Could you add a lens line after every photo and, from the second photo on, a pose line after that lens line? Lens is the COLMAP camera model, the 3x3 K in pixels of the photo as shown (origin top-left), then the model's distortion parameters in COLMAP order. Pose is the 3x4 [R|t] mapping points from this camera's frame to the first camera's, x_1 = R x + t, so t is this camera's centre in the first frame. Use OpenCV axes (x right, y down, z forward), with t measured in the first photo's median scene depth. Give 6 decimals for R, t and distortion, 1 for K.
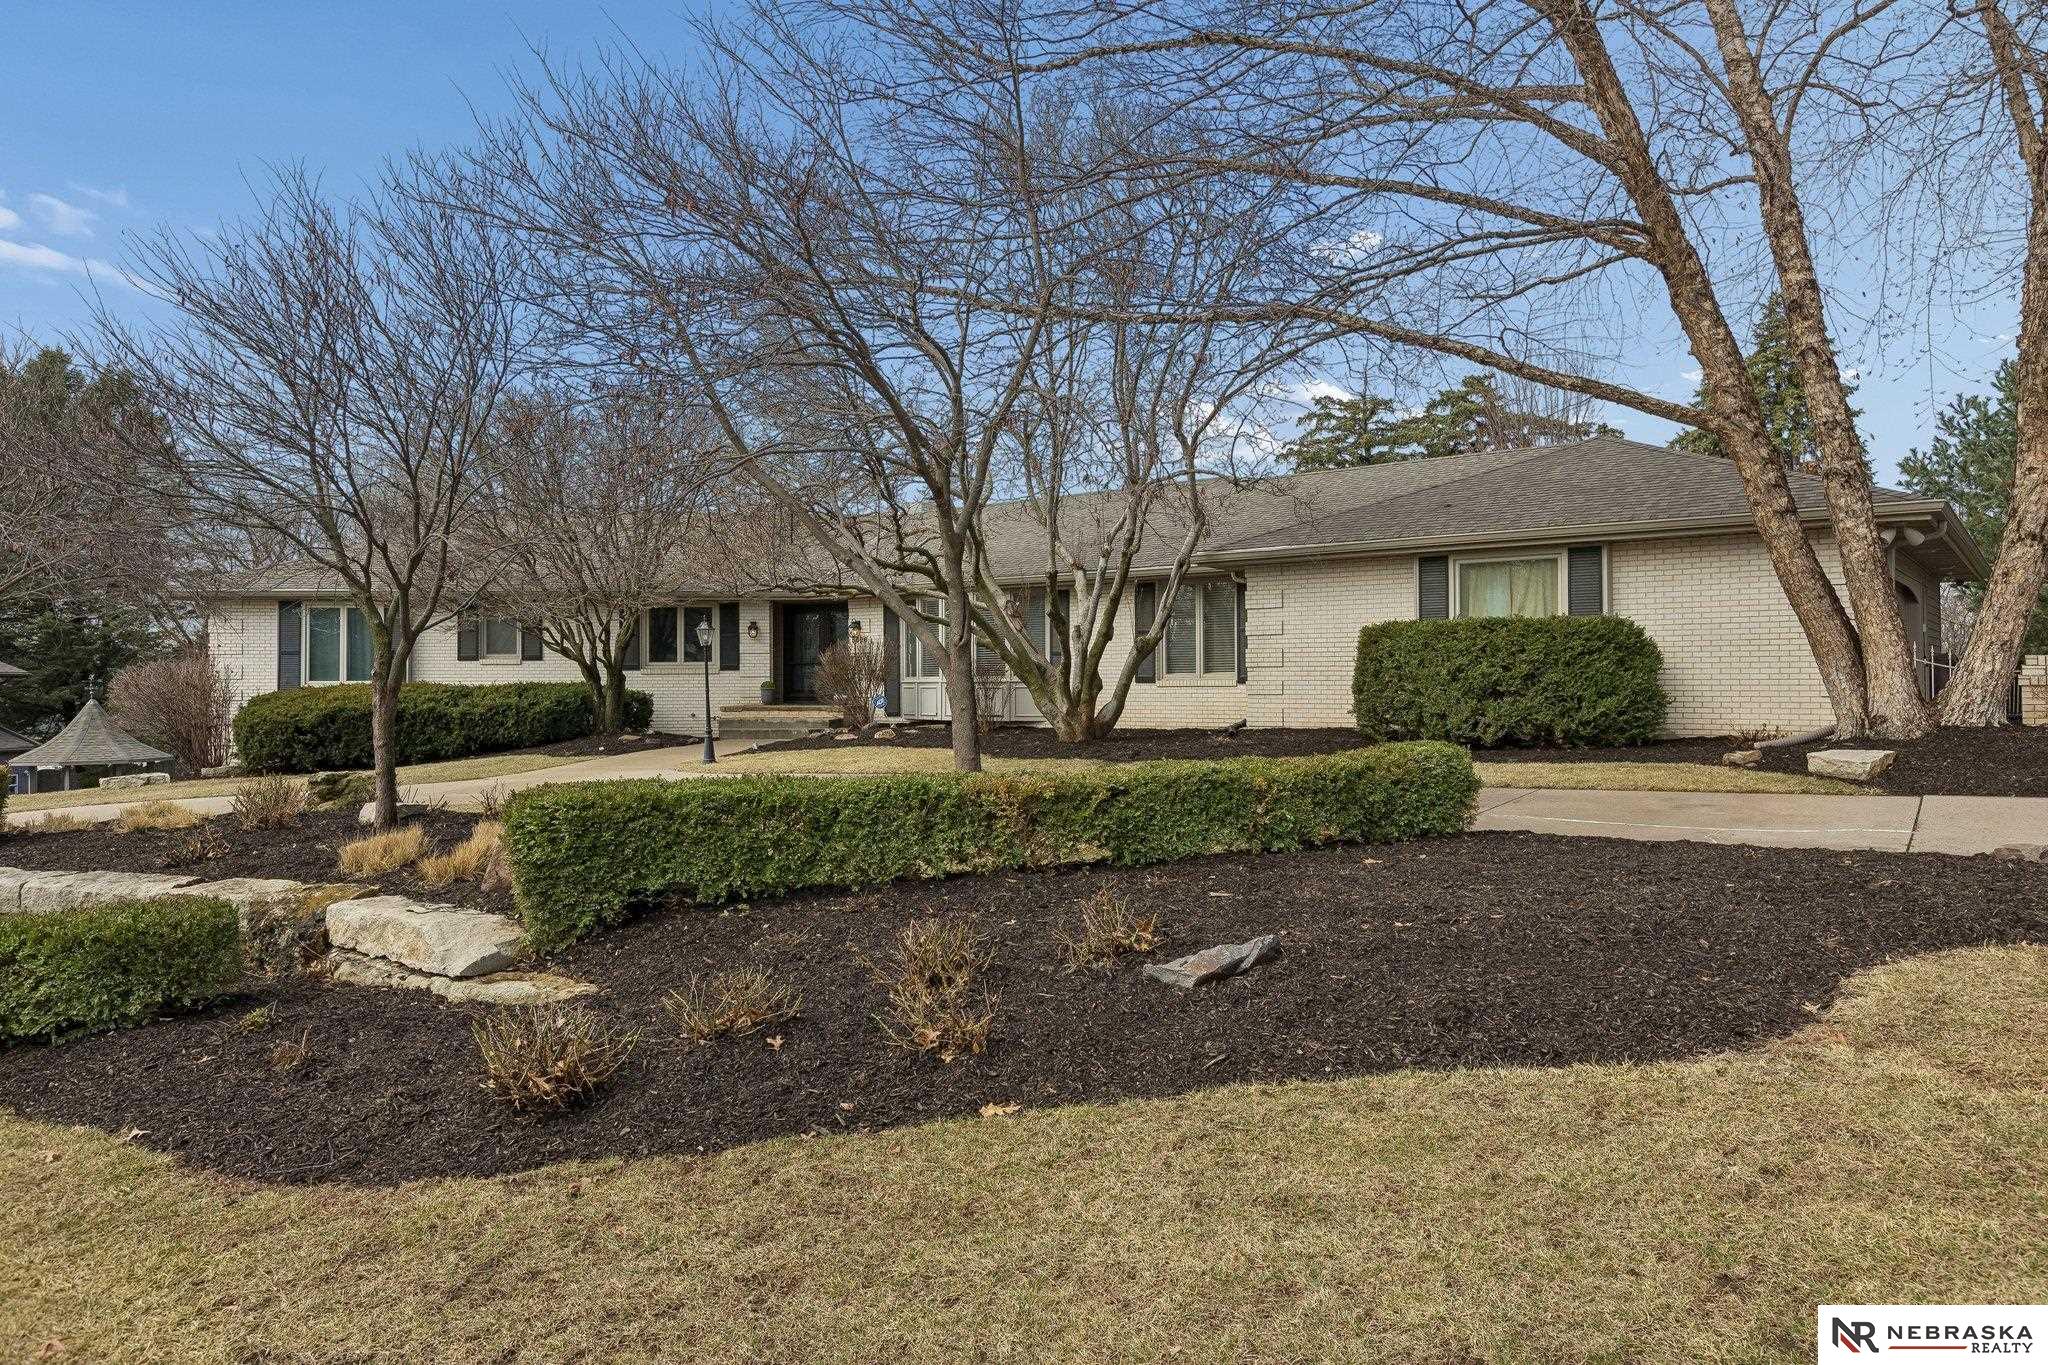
lens RADIAL K [[1340.3, 0, 1021.8], [0, 1340.3, 676.9], [0, 0, 1]] dist [0.020203, -0.000723]
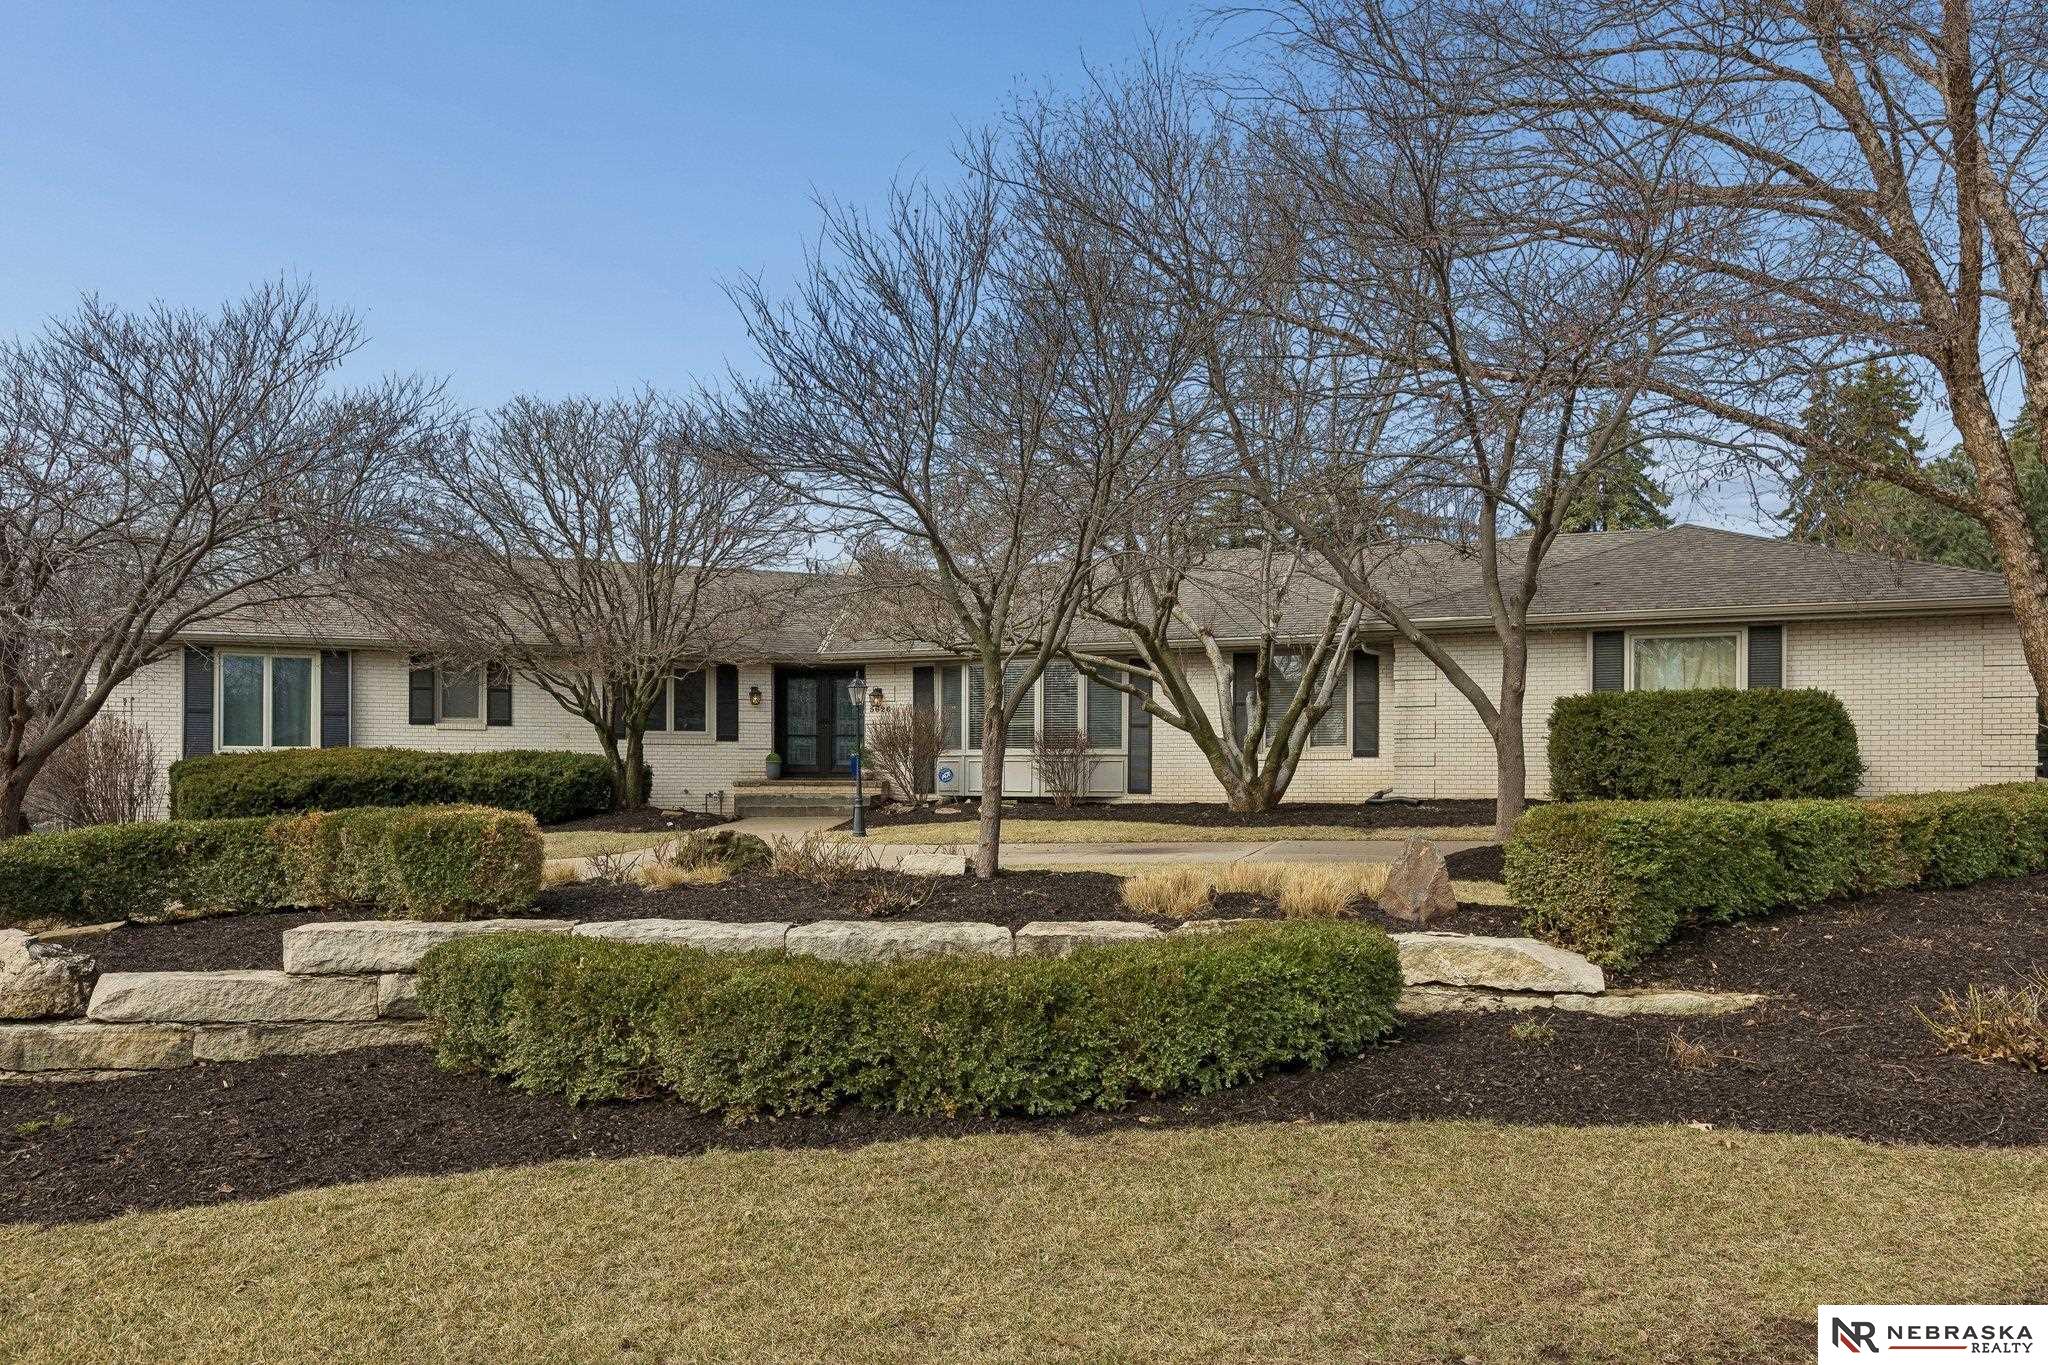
lens RADIAL K [[1459.2, 0, 1020.3], [0, 1459.2, 785.7], [0, 0, 1]] dist [0.011060, 0.006104]
pose [[0.968000, 0.006279, 0.250872, -0.312690], [-0.008166, 0.999946, 0.006483, 0.019233], [-0.250818, -0.008324, 0.967999, 0.017741]]
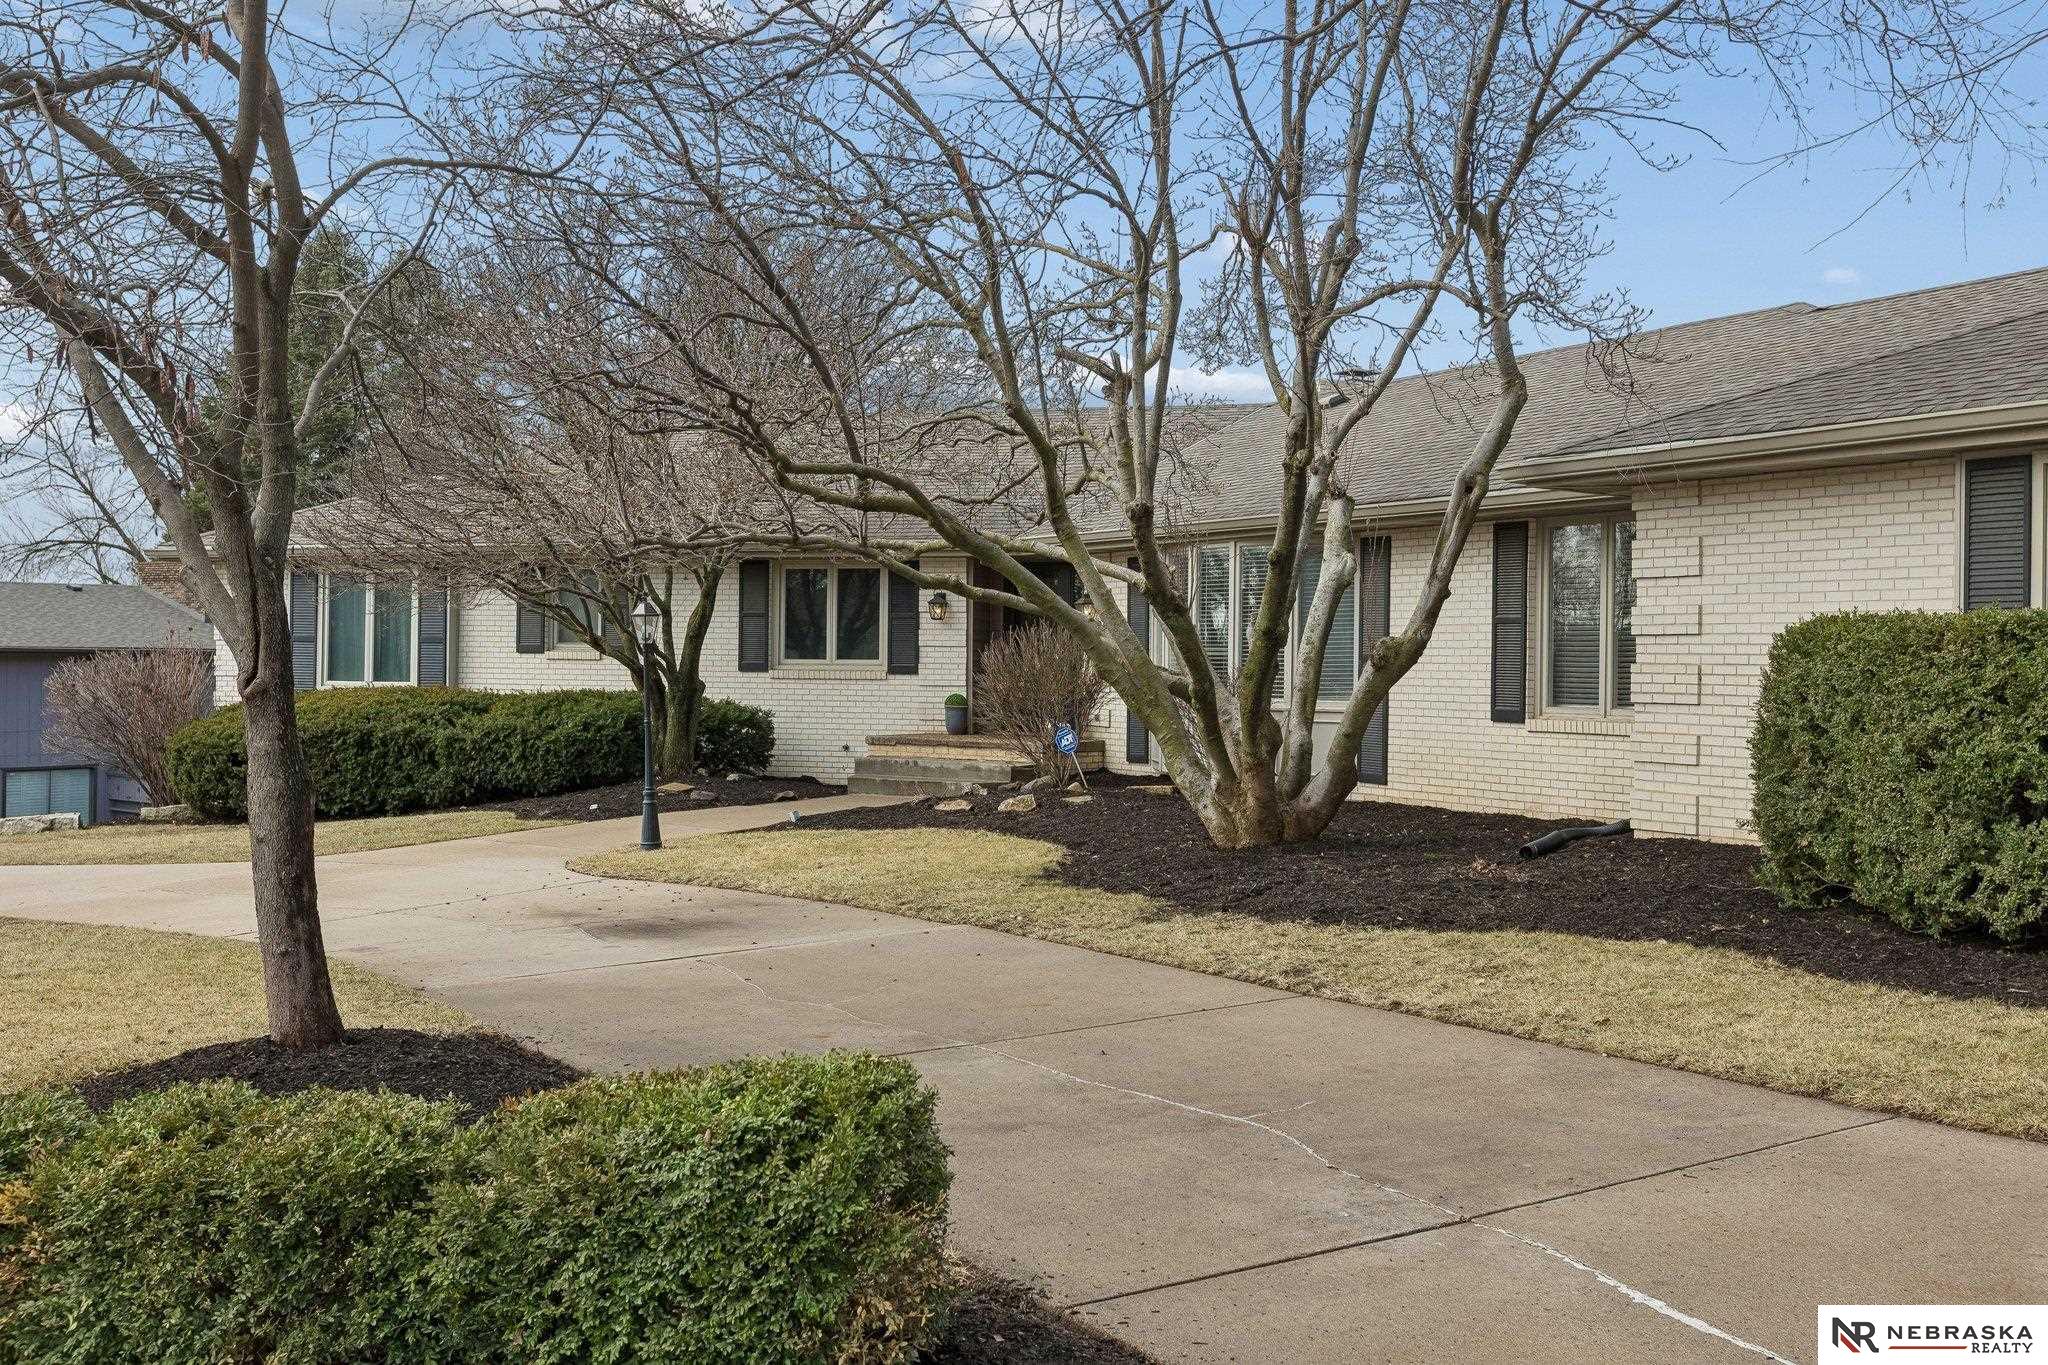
lens RADIAL K [[1991.0, 0, 1023.5], [0, 1991.0, 673.1], [0, 0, 1]] dist [0.002848, 0.000000]
pose [[0.920641, 0.017021, -0.390038, 0.204158], [-0.013431, 0.999839, 0.011932, -0.019344], [0.390178, -0.005746, 0.920721, 0.234578]]
